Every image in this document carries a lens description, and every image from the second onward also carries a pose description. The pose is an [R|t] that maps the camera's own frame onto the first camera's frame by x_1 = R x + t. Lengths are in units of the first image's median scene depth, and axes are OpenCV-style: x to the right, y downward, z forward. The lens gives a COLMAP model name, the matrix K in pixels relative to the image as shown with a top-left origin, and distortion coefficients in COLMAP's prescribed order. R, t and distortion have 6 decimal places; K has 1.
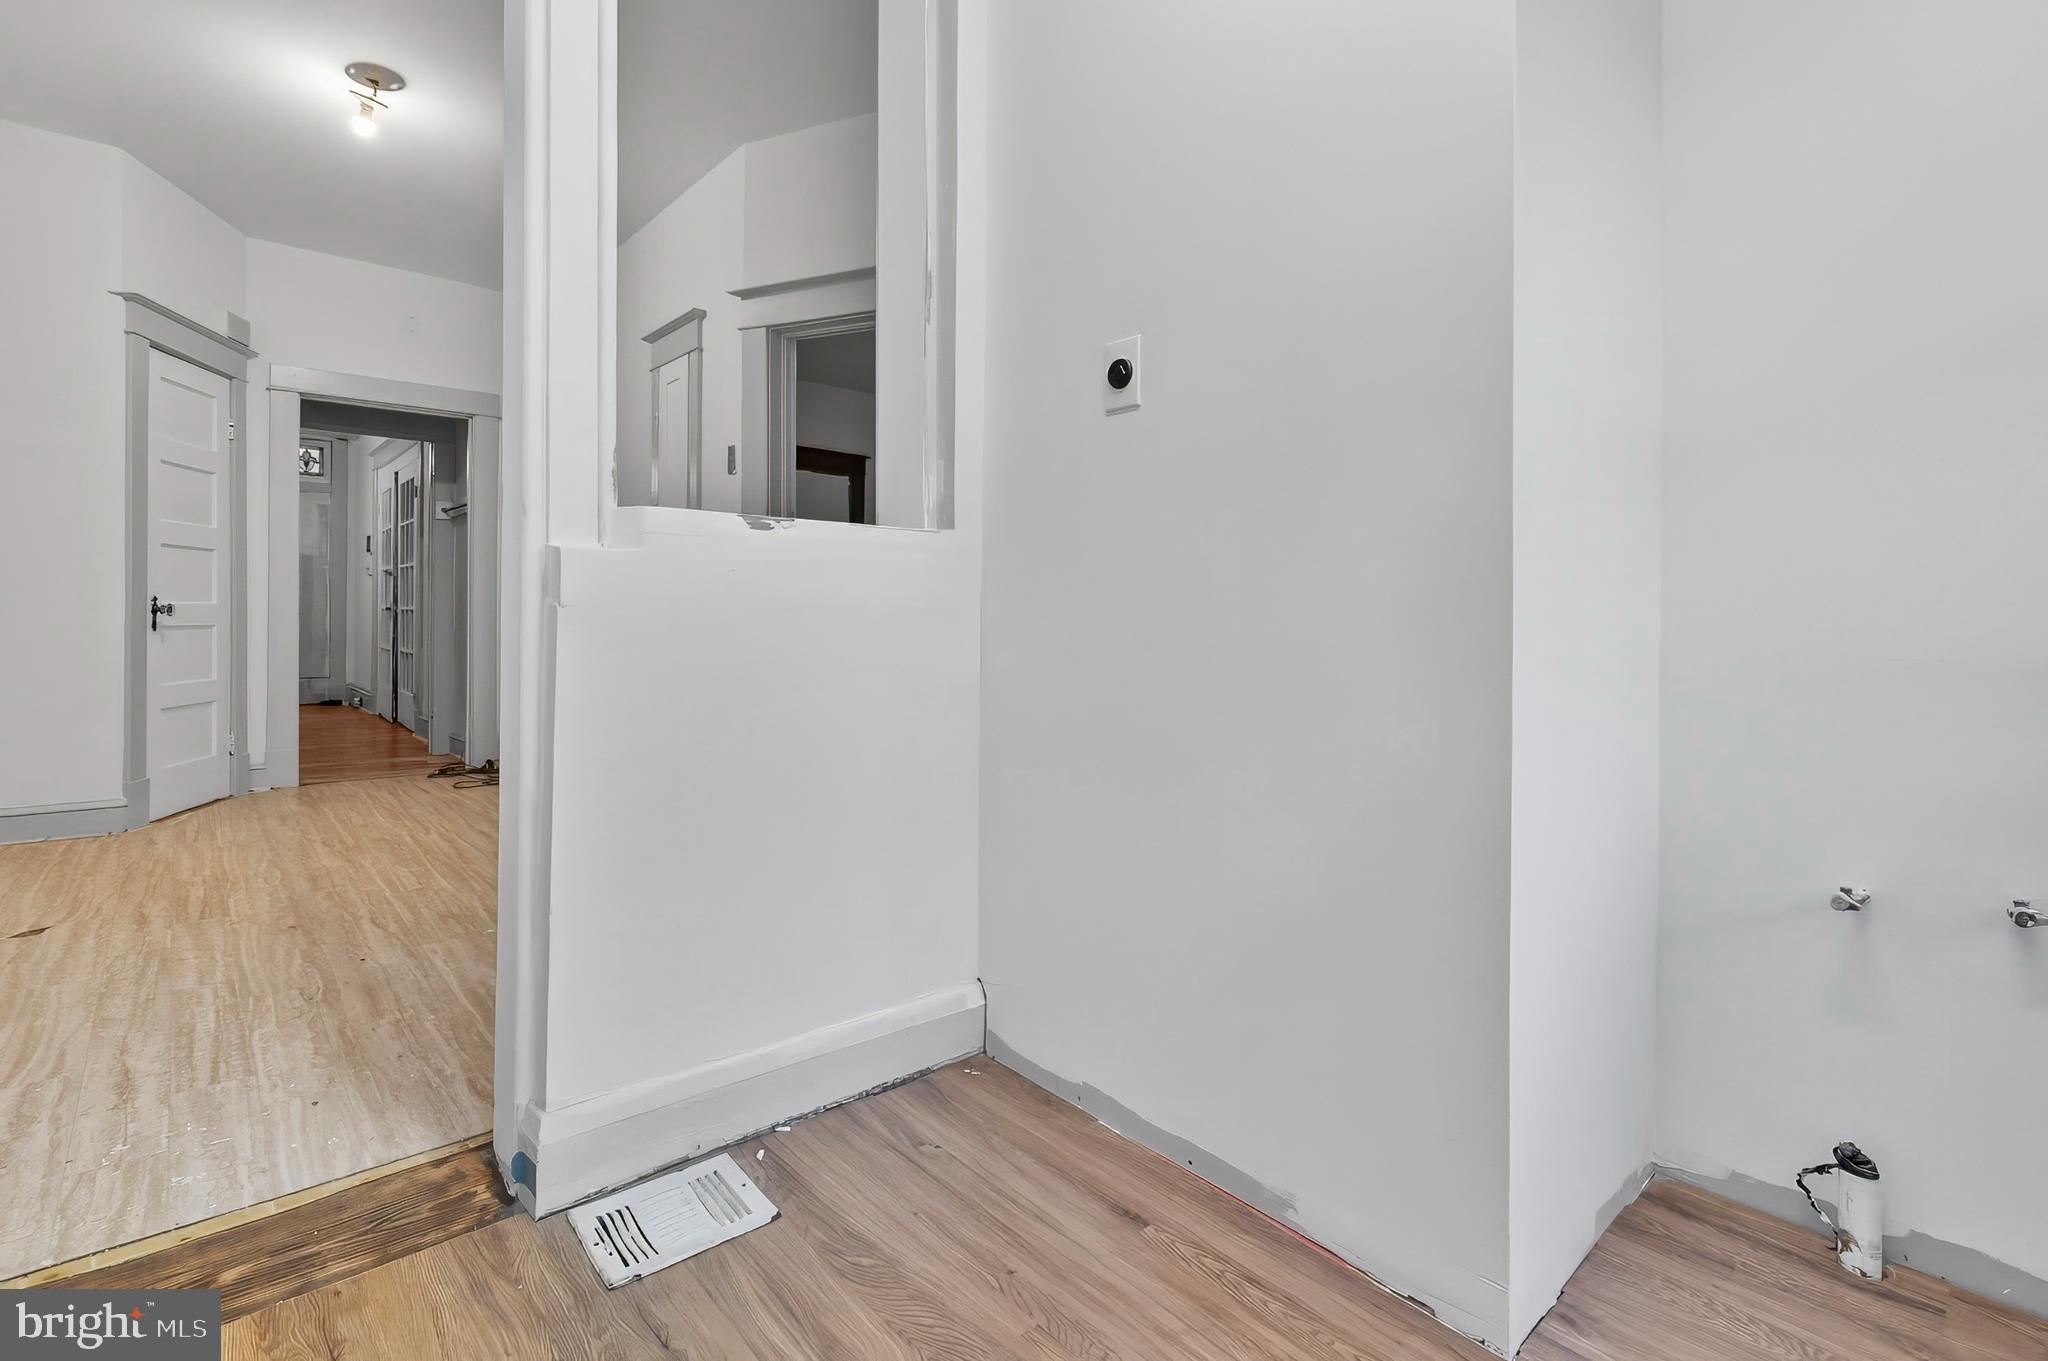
lens RADIAL K [[956.9, 0, 996.2], [0, 956.9, 633.6], [0, 0, 1]] dist [-0.005047, 0.002252]
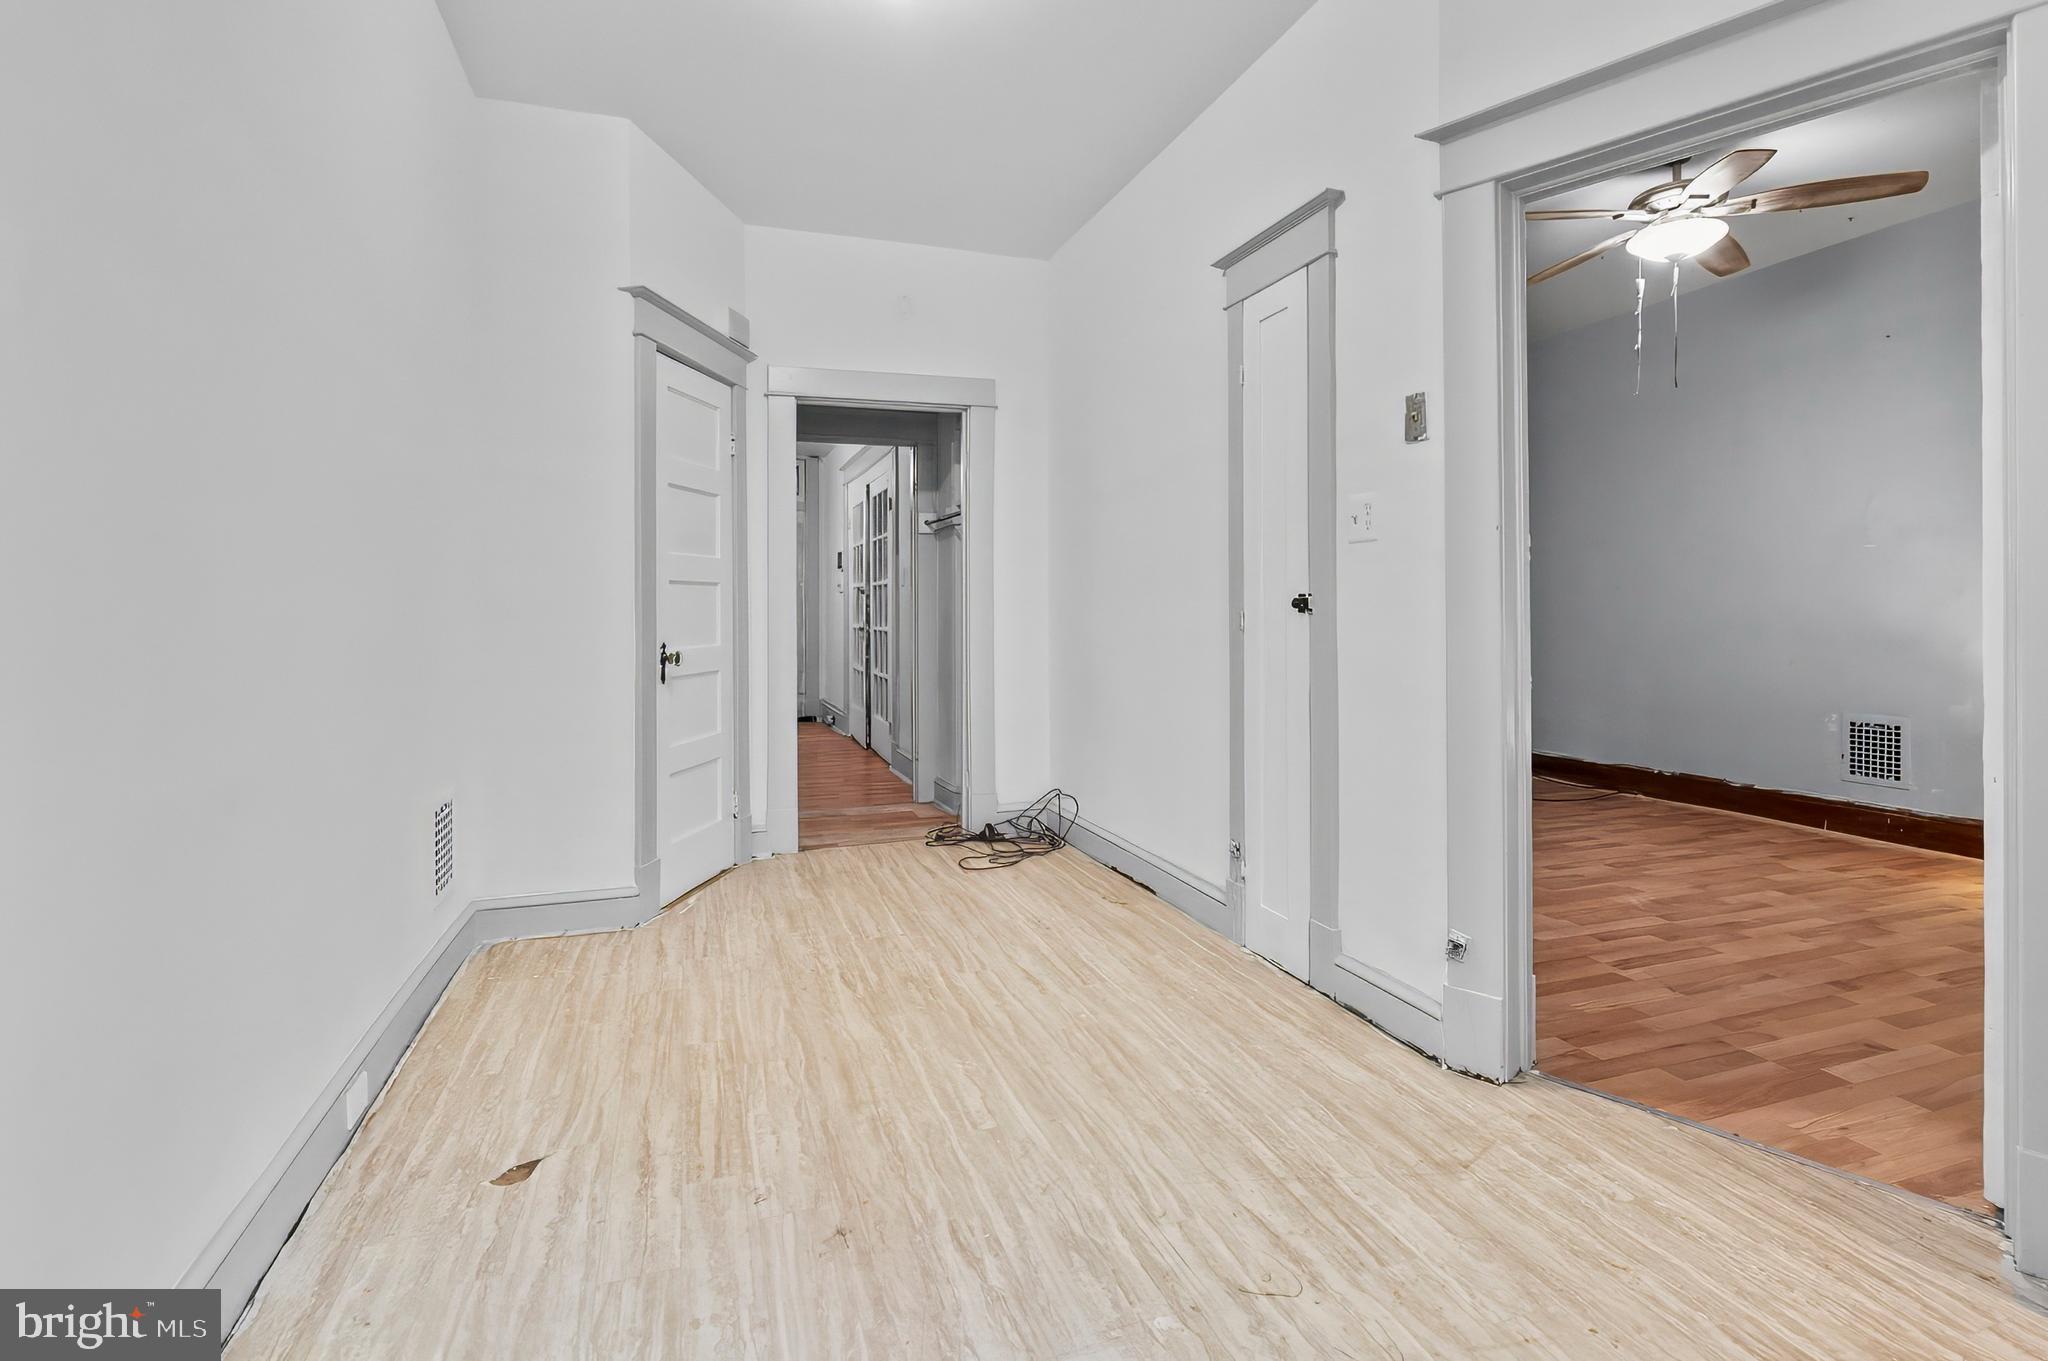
lens RADIAL K [[956.9, 0, 984.4], [0, 956.9, 614.6], [0, 0, 1]] dist [-0.005047, 0.002252]
pose [[0.919021, -0.014007, -0.393959, -0.238412], [0.009696, 0.999869, -0.012933, -0.042678], [0.394088, 0.008066, 0.919037, 0.277656]]
